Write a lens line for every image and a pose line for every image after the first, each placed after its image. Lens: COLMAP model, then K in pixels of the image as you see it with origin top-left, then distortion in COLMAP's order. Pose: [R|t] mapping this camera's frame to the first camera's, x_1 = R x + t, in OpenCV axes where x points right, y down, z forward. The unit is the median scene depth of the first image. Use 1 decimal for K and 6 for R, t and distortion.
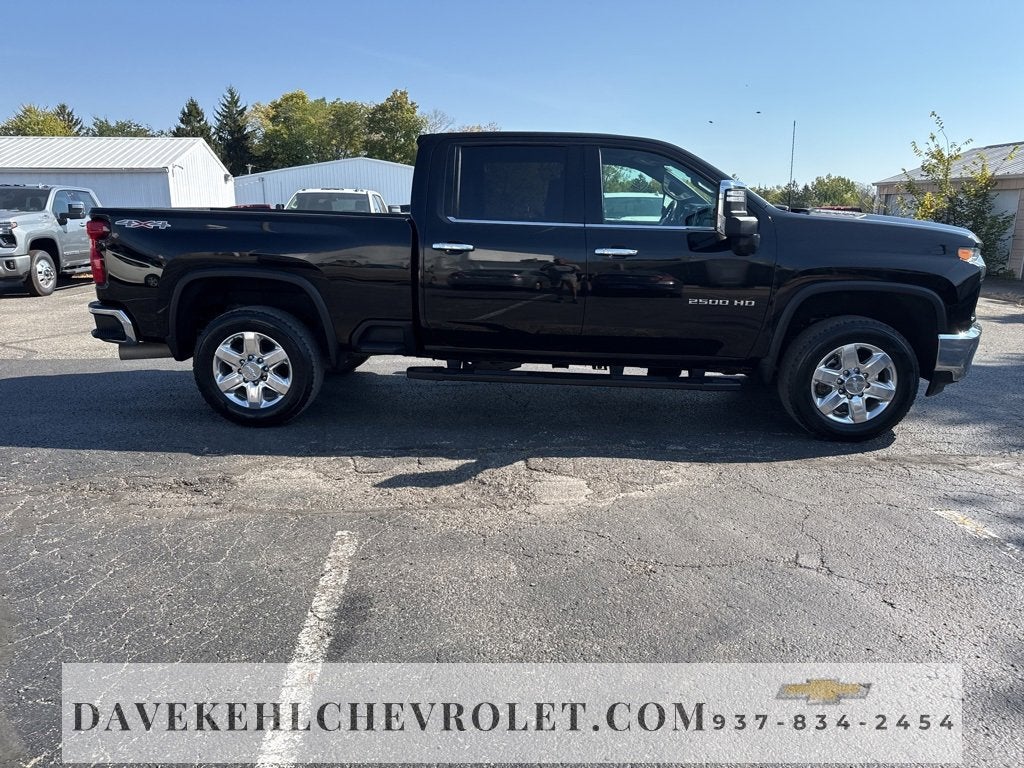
lens RADIAL K [[727.2, 0, 511.2], [0, 727.2, 378.4], [0, 0, 1]] dist [0.011377, -0.018473]
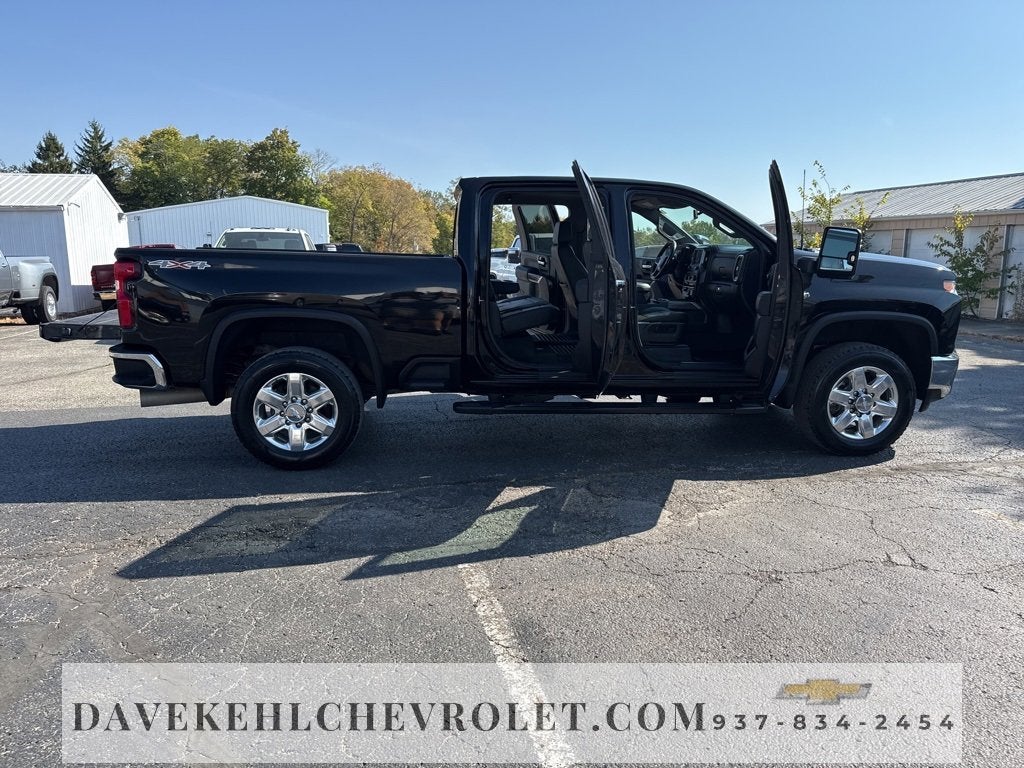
lens RADIAL K [[727.2, 0, 511.8], [0, 727.2, 382.8], [0, 0, 1]] dist [0.011377, -0.018473]
pose [[0.986598, -0.031606, 0.160078, -0.233581], [0.038962, 0.998314, -0.043026, 0.003247], [-0.158449, 0.048686, 0.986166, -0.013992]]
